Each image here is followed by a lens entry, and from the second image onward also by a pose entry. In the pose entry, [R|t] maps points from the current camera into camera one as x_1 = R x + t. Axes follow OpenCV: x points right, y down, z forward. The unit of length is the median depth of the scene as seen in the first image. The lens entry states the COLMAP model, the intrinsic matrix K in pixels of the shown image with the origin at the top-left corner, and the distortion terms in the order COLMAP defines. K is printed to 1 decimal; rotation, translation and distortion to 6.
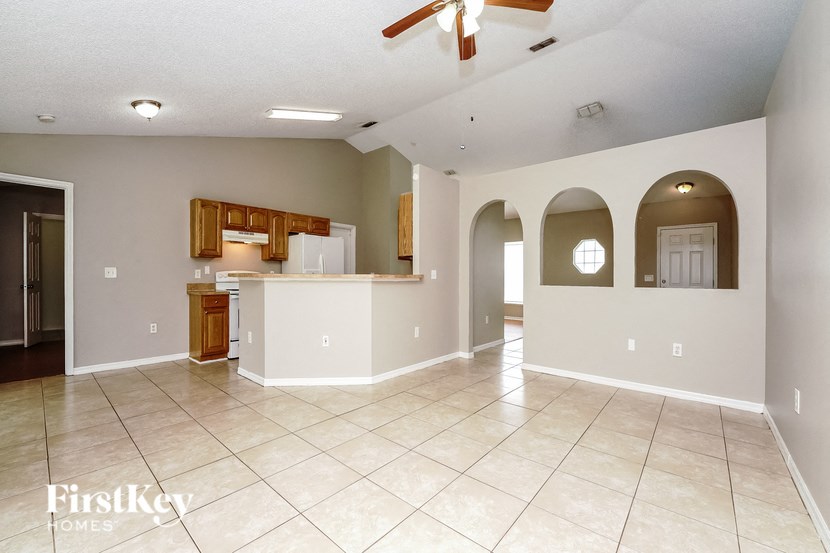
lens RADIAL K [[335.8, 0, 414.5], [0, 335.8, 278.3], [0, 0, 1]] dist [-0.018043, -0.000027]
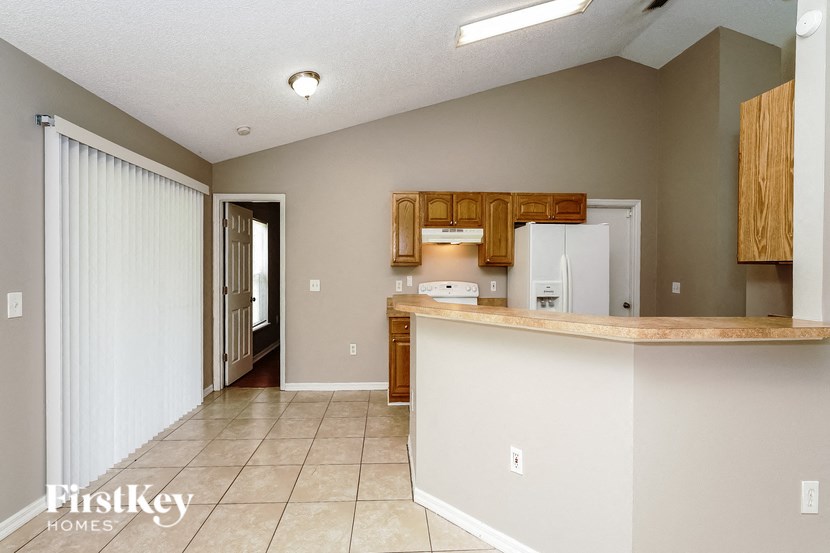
lens RADIAL K [[357.1, 0, 410.6], [0, 357.1, 272.0], [0, 0, 1]] dist [-0.006812, 0.000091]
pose [[0.692895, 0.005953, -0.721014, -0.012838], [-0.002177, 0.999979, 0.006165, -0.050087], [0.721035, -0.002702, 0.692893, 0.405657]]
